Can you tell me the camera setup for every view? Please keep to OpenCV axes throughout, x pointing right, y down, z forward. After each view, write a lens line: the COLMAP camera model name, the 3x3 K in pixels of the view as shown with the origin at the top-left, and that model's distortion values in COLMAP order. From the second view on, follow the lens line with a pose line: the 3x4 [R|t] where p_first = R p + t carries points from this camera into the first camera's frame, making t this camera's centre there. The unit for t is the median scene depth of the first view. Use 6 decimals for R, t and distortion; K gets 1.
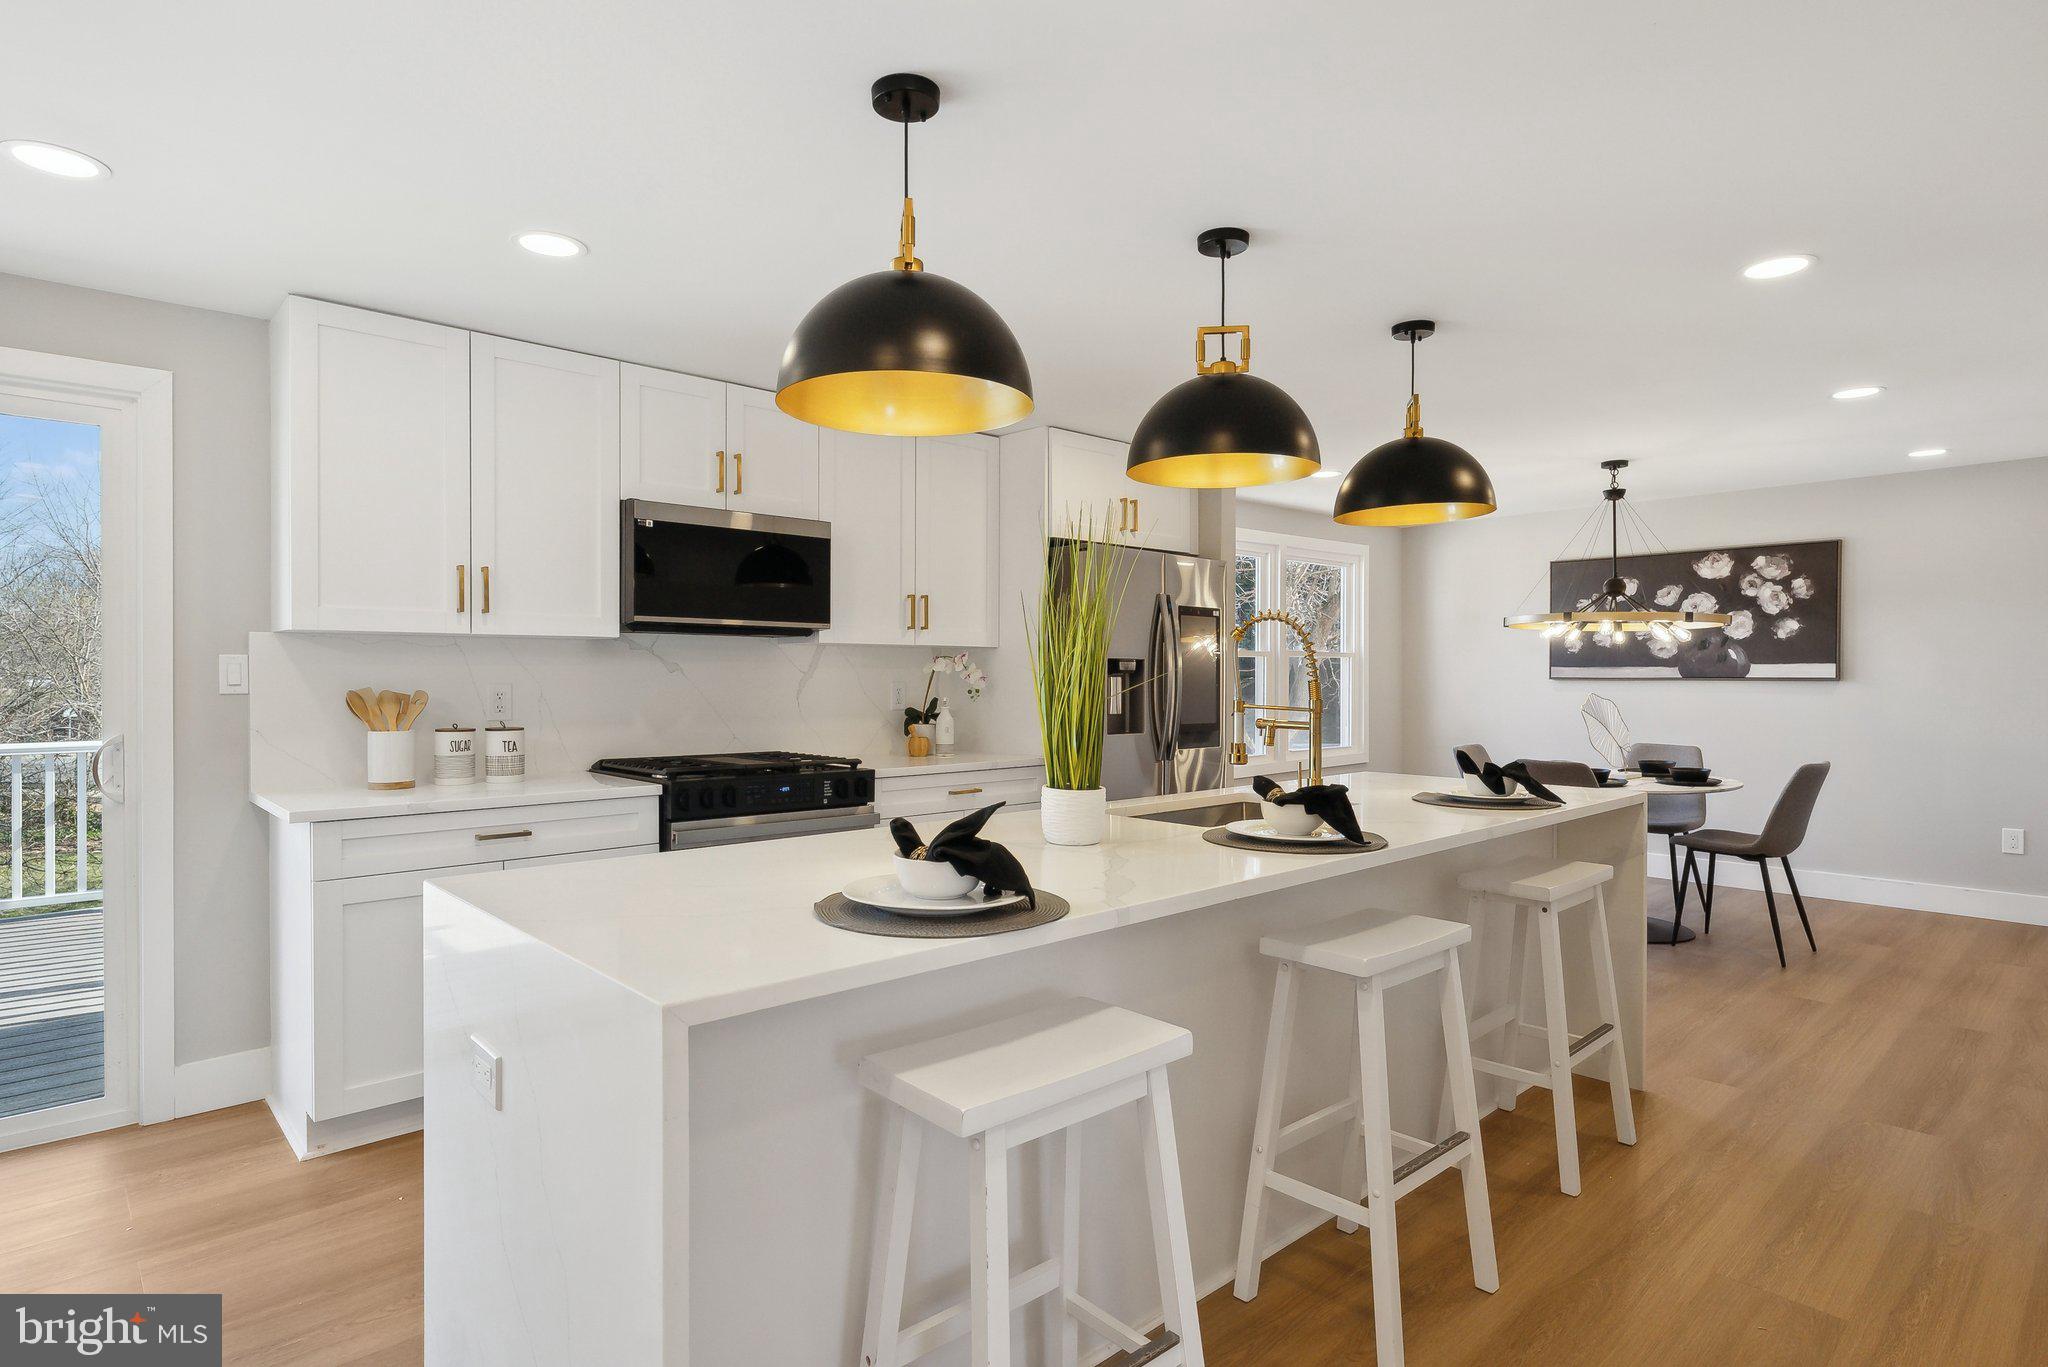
lens RADIAL K [[1065.0, 0, 1020.8], [0, 1065.0, 688.4], [0, 0, 1]] dist [-0.000765, 0.001260]
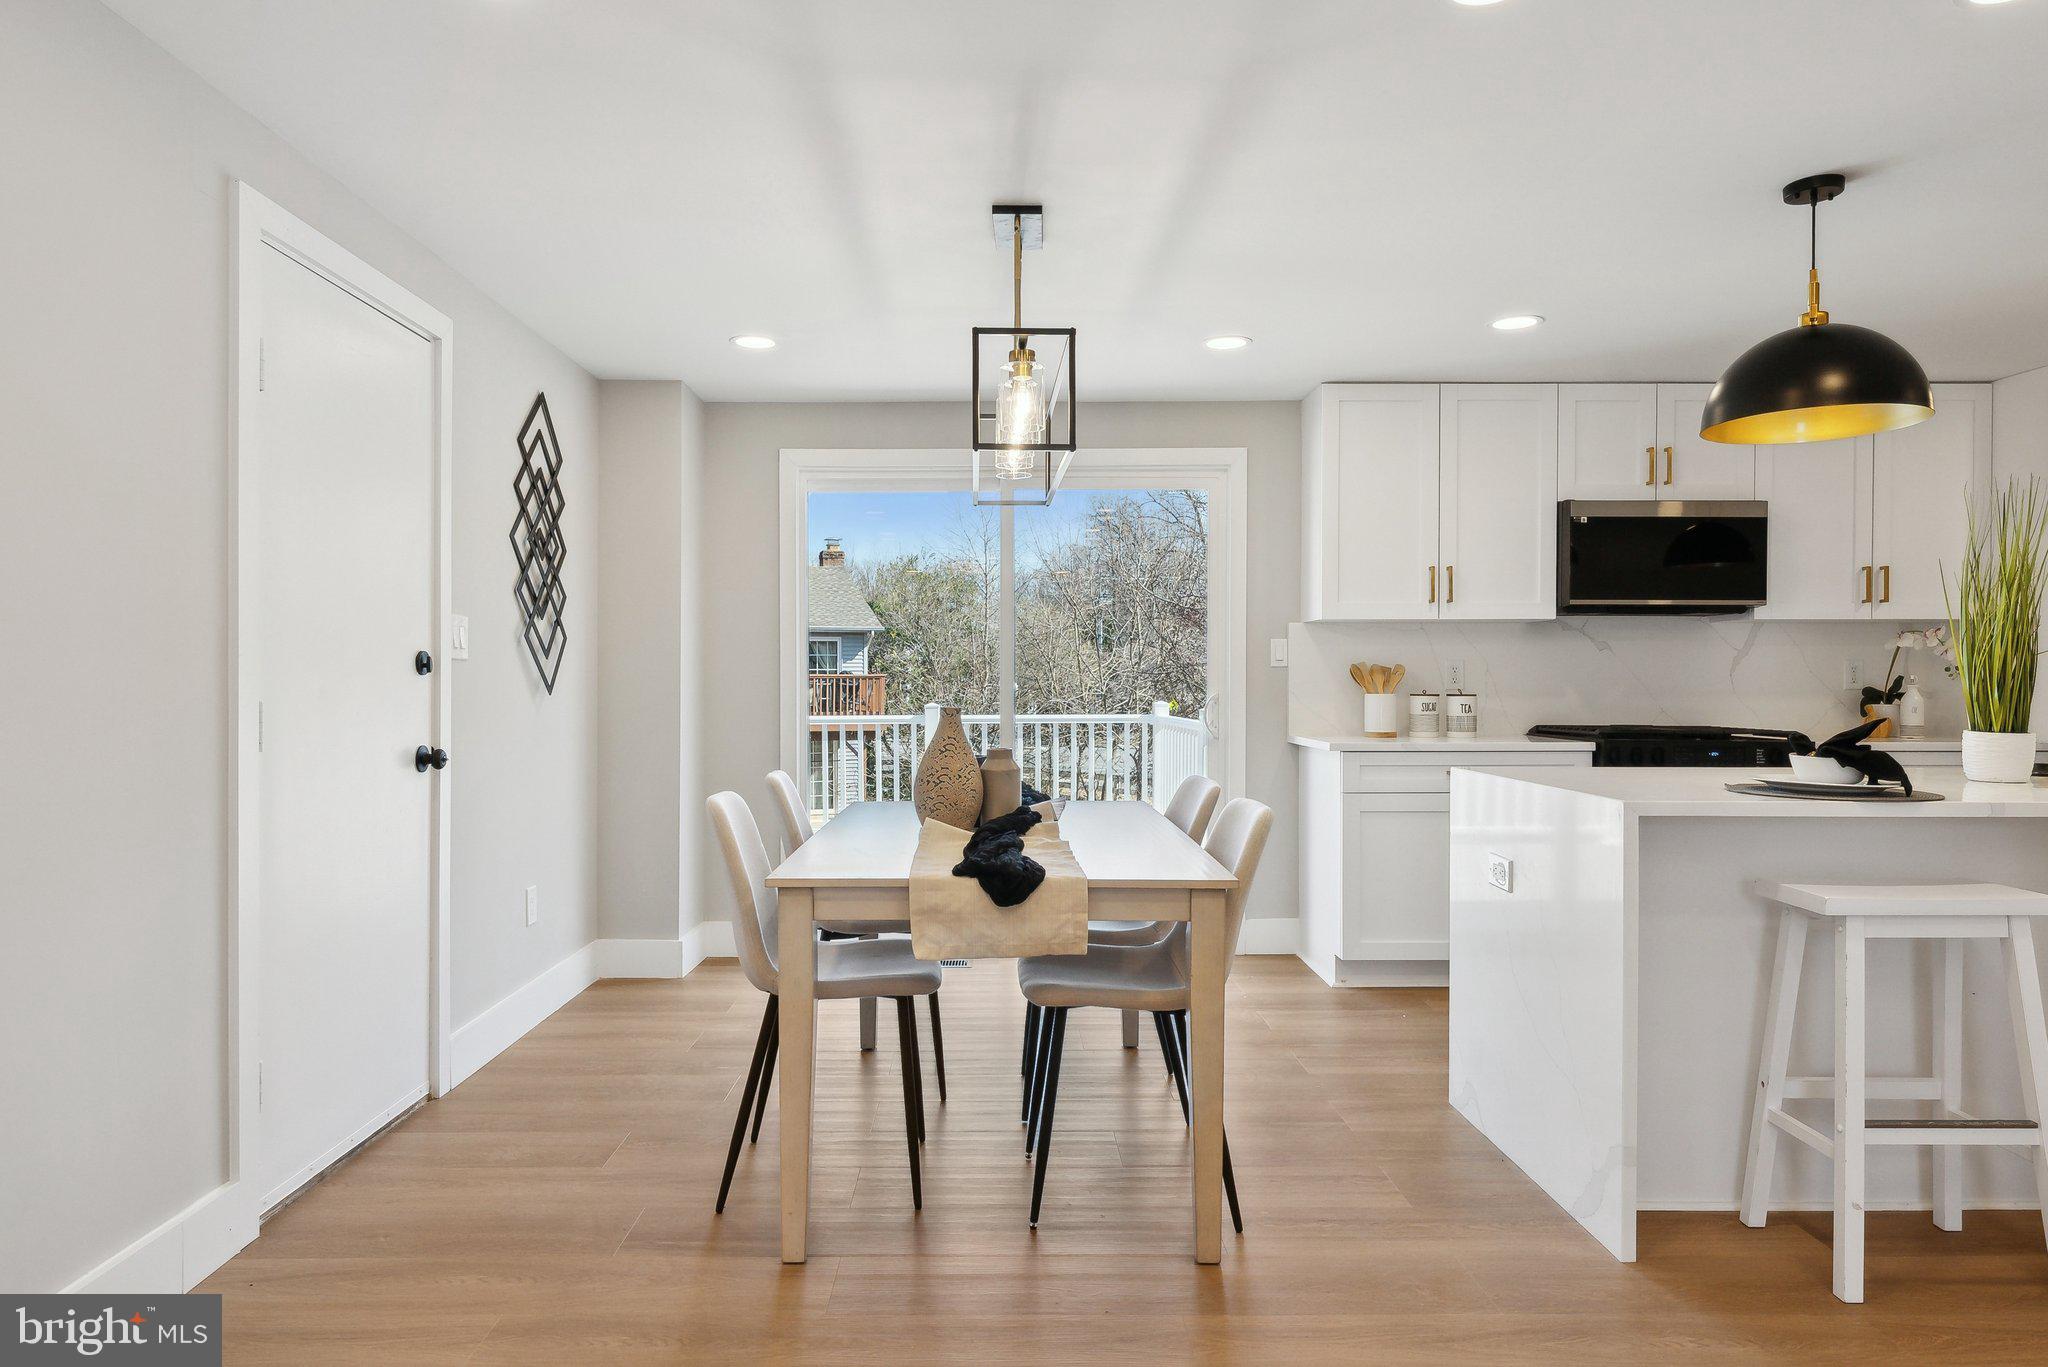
lens RADIAL K [[1252.9, 0, 992.5], [0, 1252.9, 691.3], [0, 0, 1]] dist [0.006126, -0.004027]
pose [[0.731674, 0.005244, -0.681635, 0.119550], [-0.007924, 0.999968, -0.000813, 0.040716], [0.681609, 0.005996, 0.731692, -0.467443]]
